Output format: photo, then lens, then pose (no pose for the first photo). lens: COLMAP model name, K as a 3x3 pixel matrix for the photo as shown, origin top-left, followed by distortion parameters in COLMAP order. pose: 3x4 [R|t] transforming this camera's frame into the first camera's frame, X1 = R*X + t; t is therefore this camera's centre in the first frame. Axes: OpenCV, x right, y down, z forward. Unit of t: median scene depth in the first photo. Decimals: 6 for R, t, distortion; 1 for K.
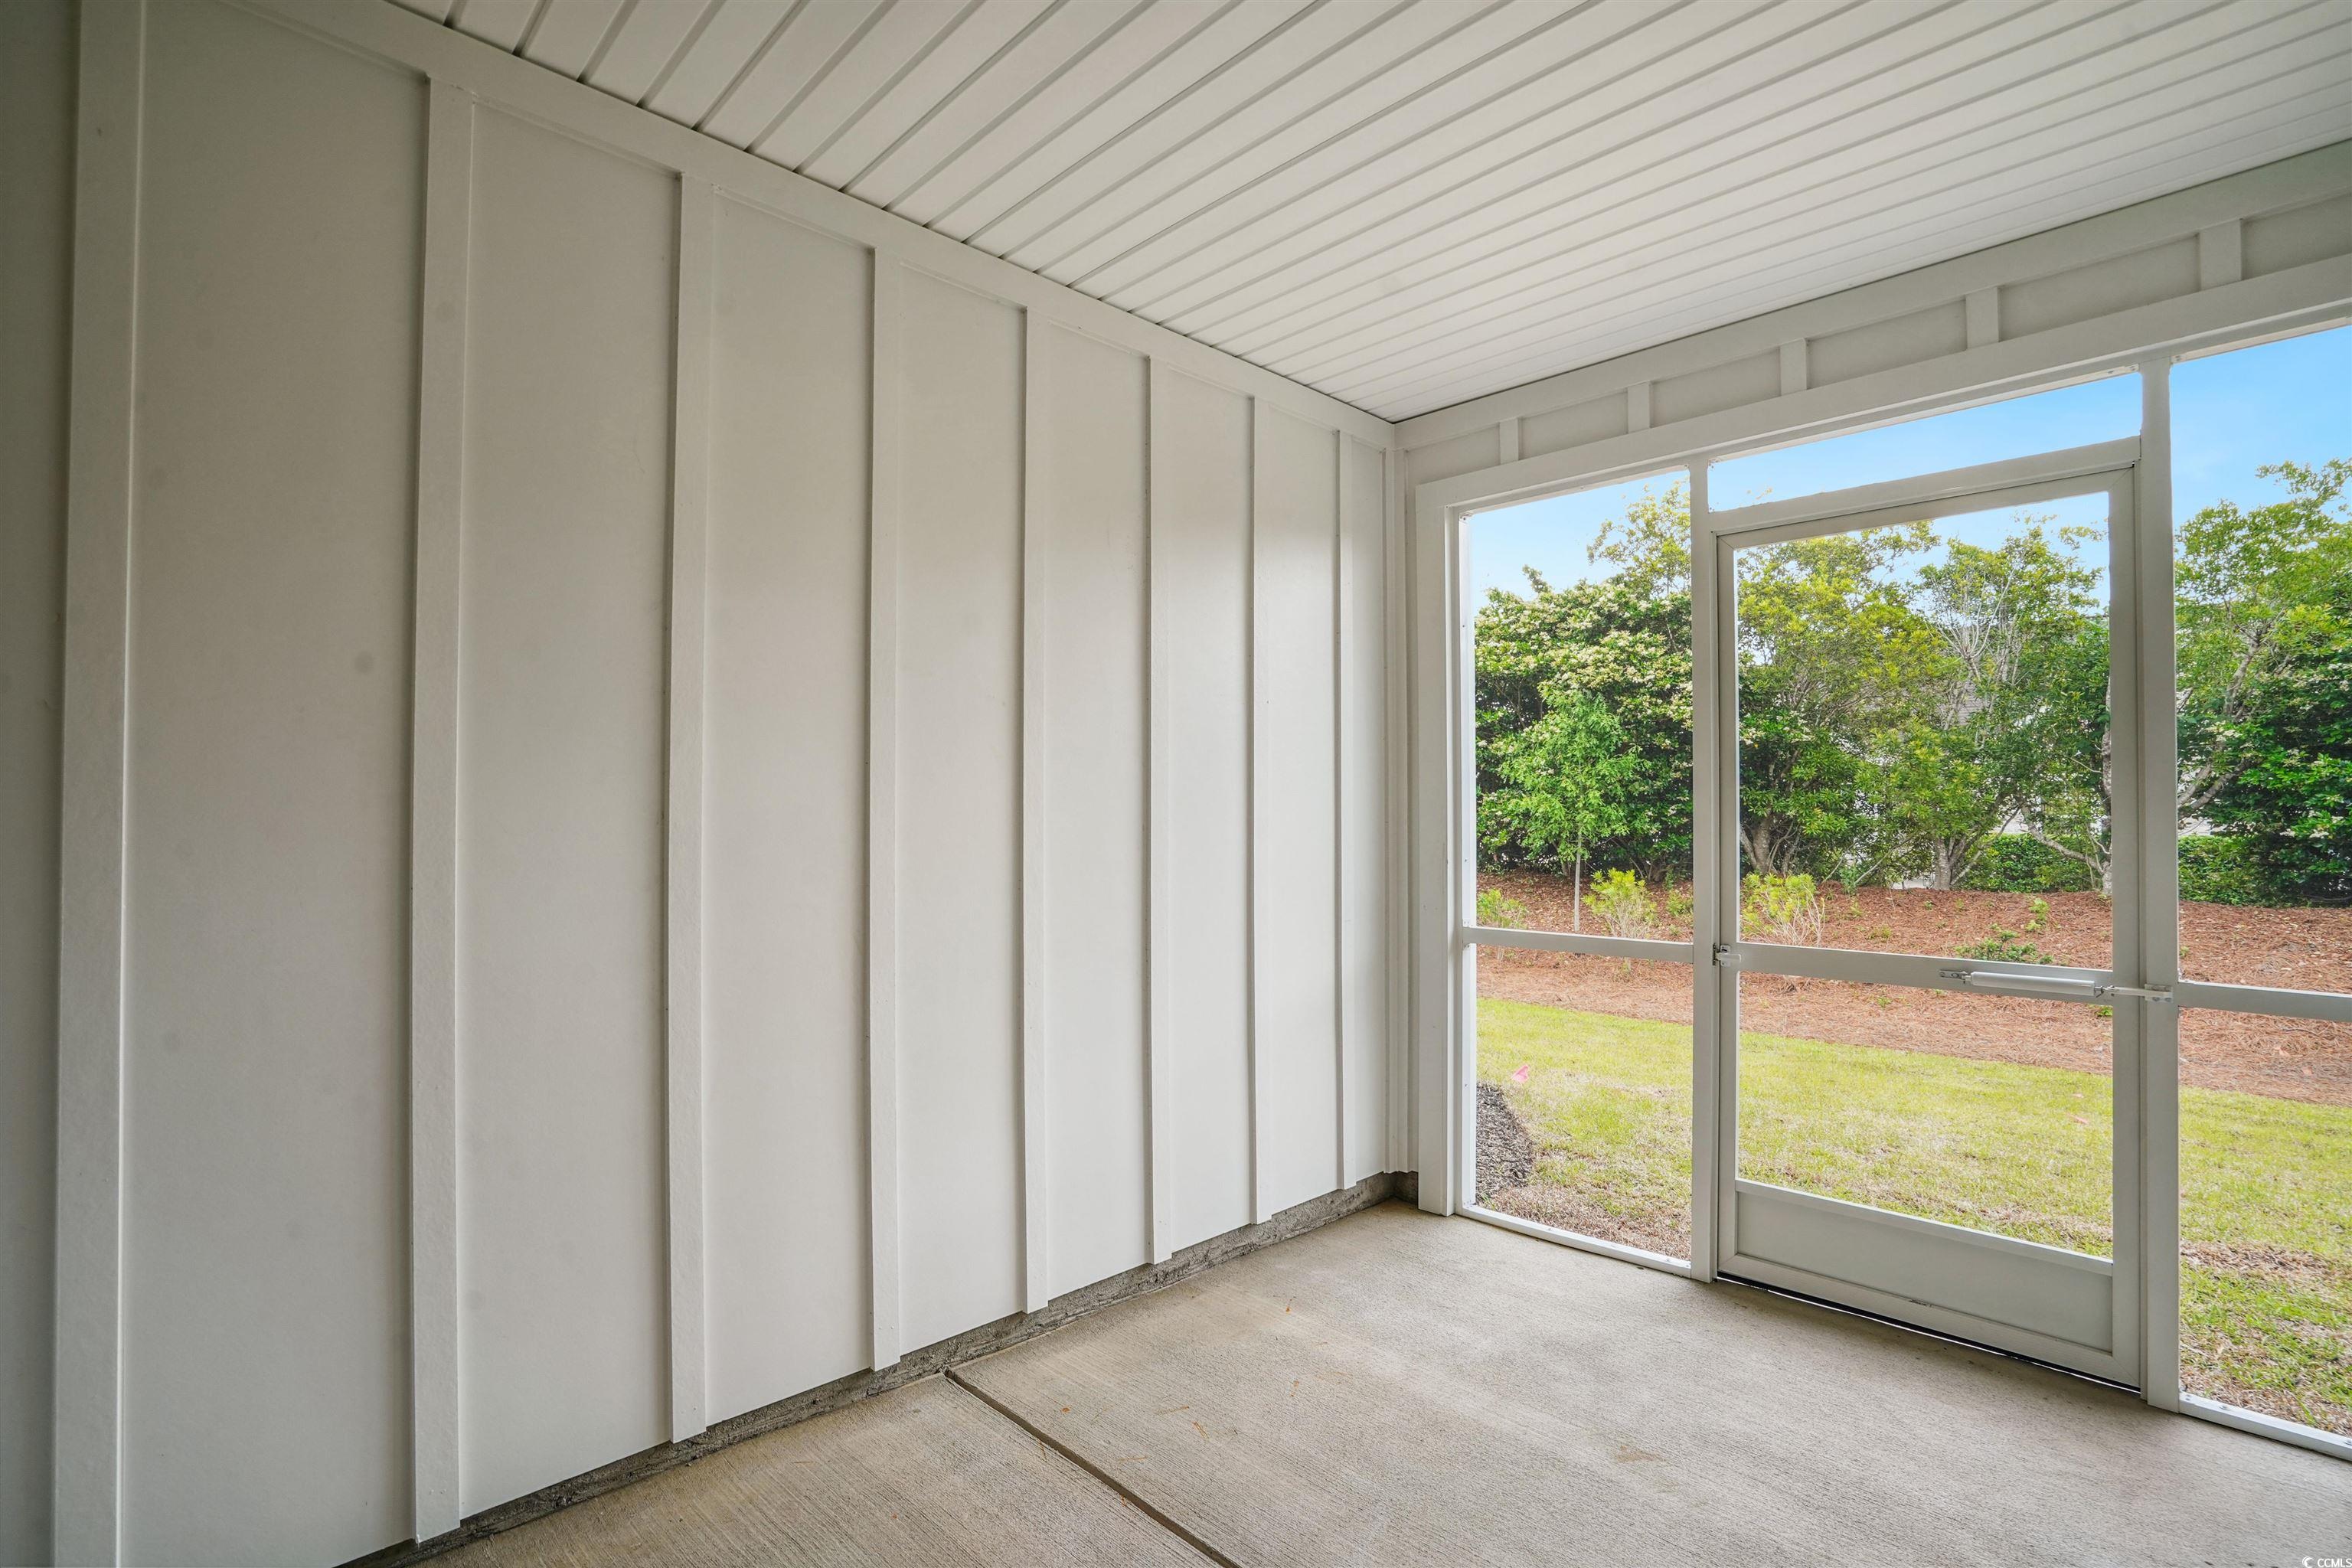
lens RADIAL K [[1099.5, 0, 1190.8], [0, 1099.5, 785.0], [0, 0, 1]] dist [-0.013396, 0.002450]
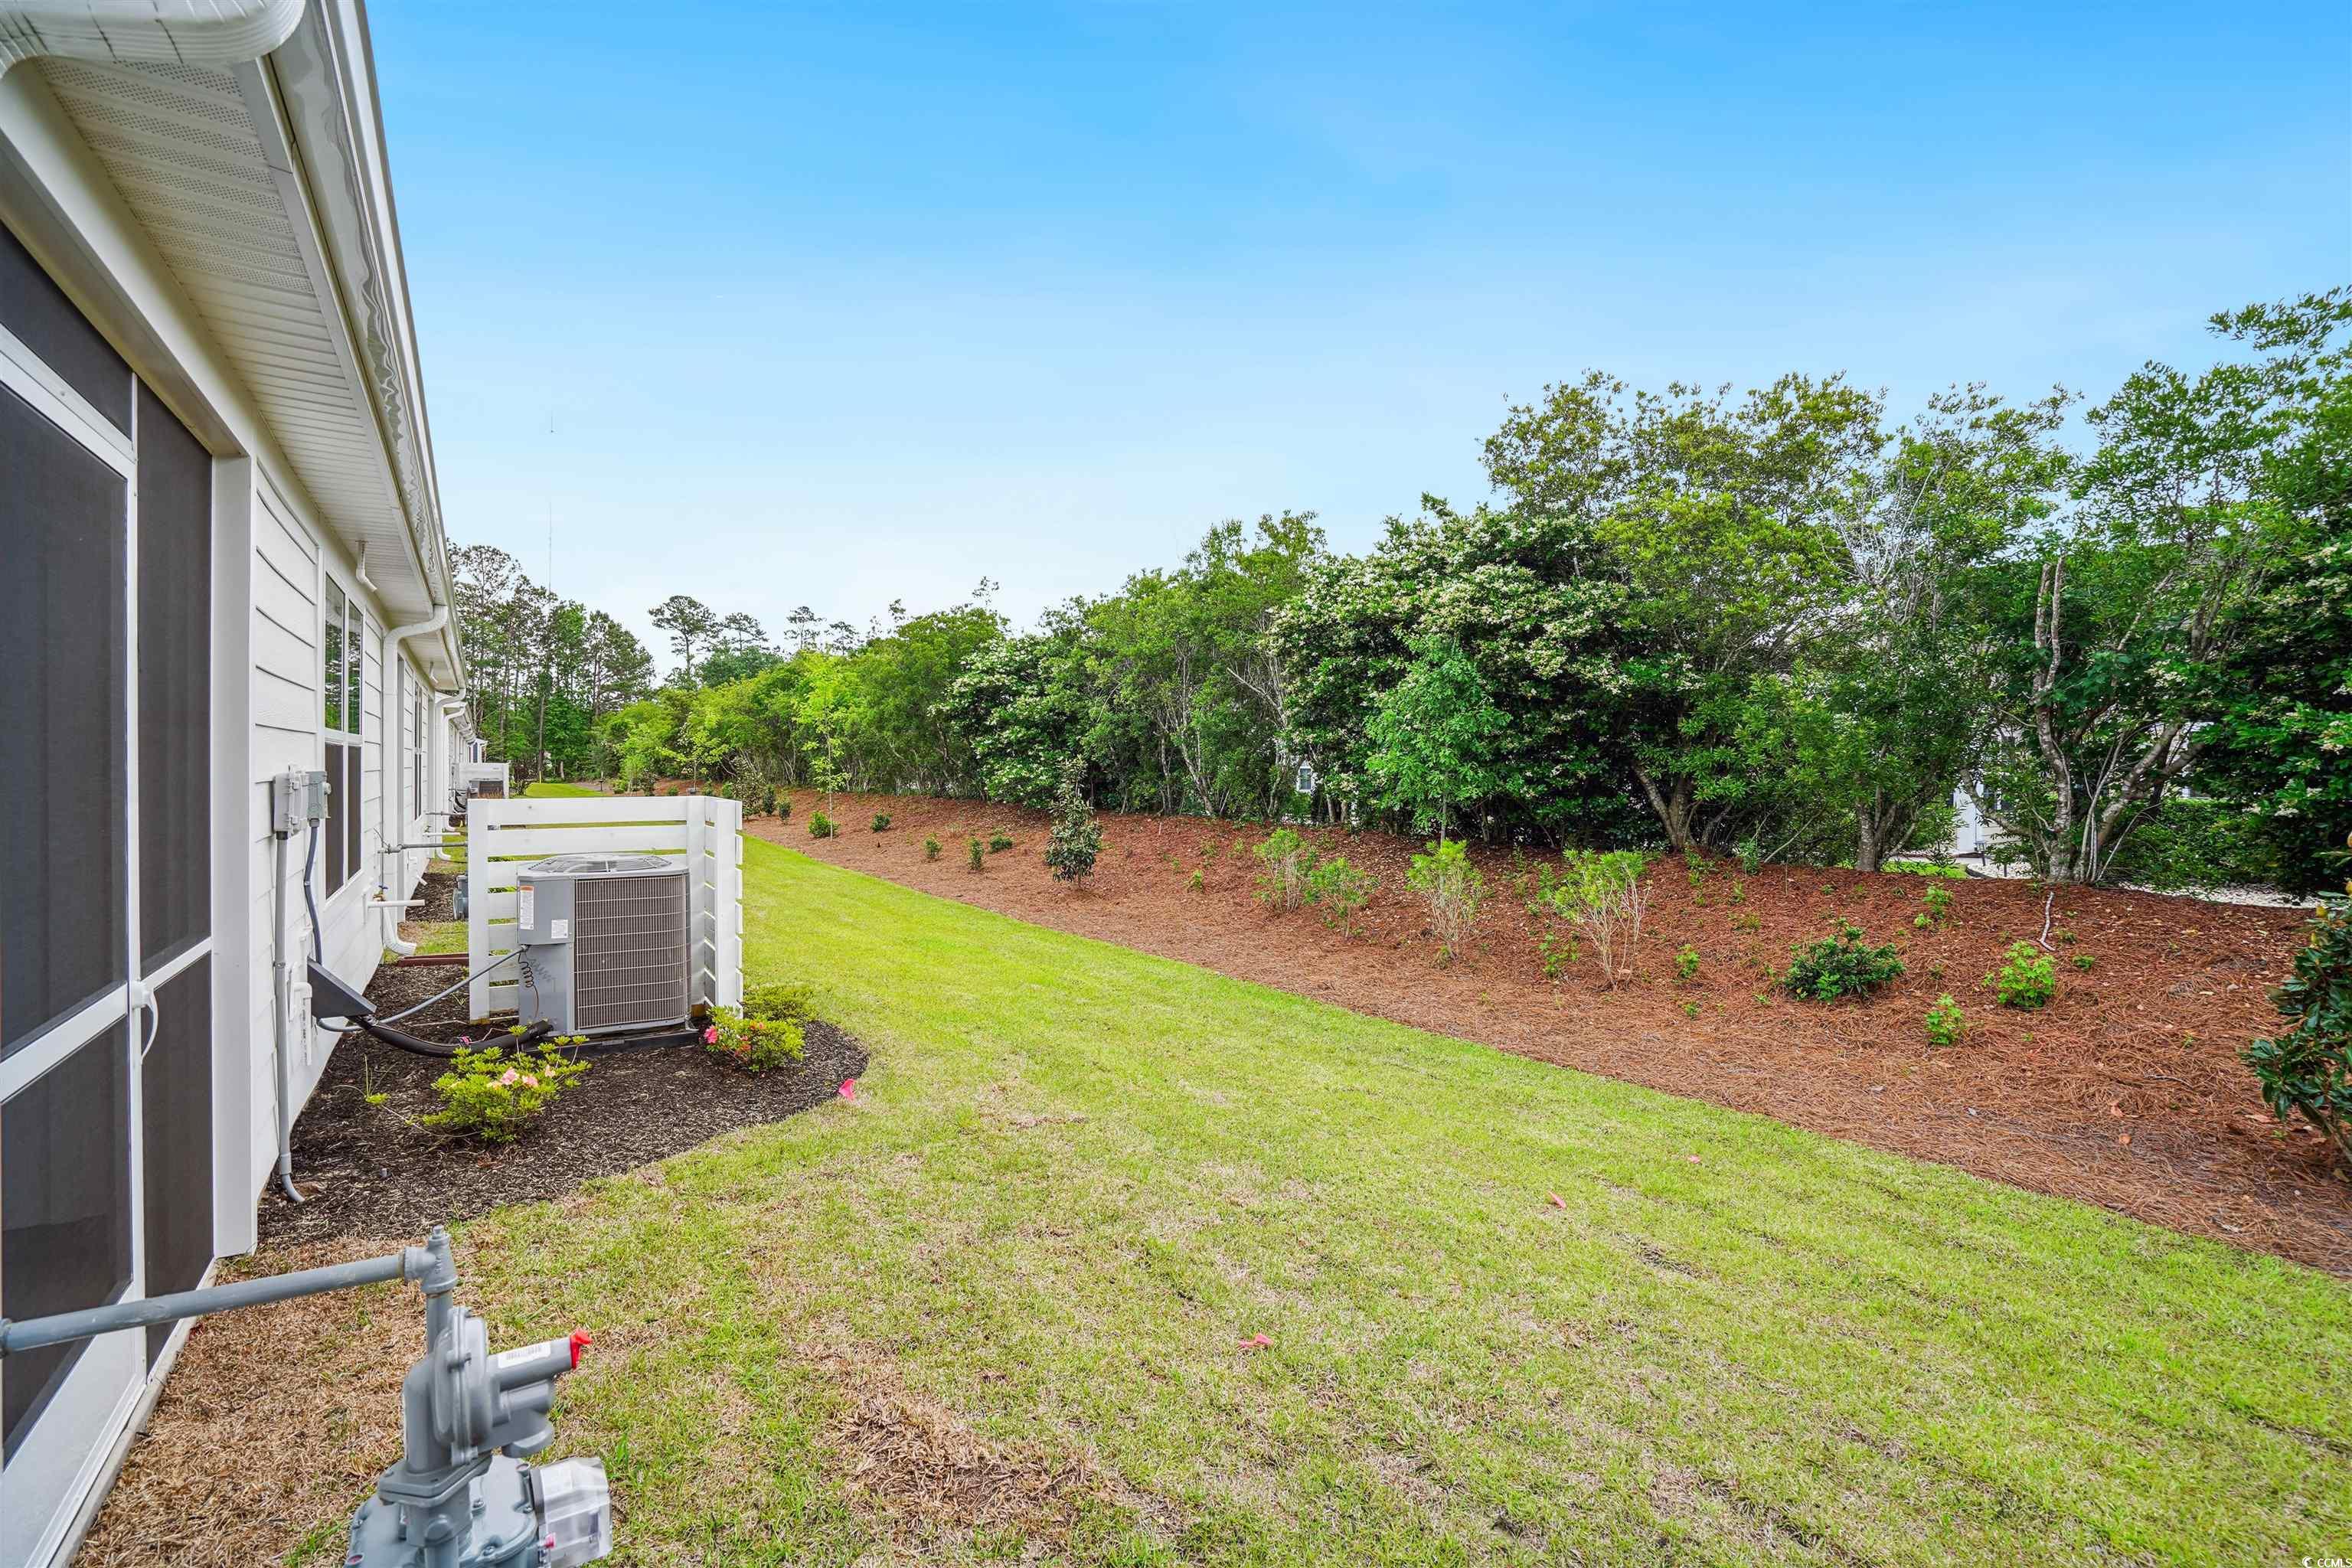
lens RADIAL K [[1099.5, 0, 1172.4], [0, 1099.5, 770.0], [0, 0, 1]] dist [-0.013396, 0.002450]
pose [[0.980181, 0.004646, -0.198048, 0.328215], [0.001814, 0.999472, 0.032426, -0.006197], [0.198094, -0.032143, 0.979656, 0.092991]]
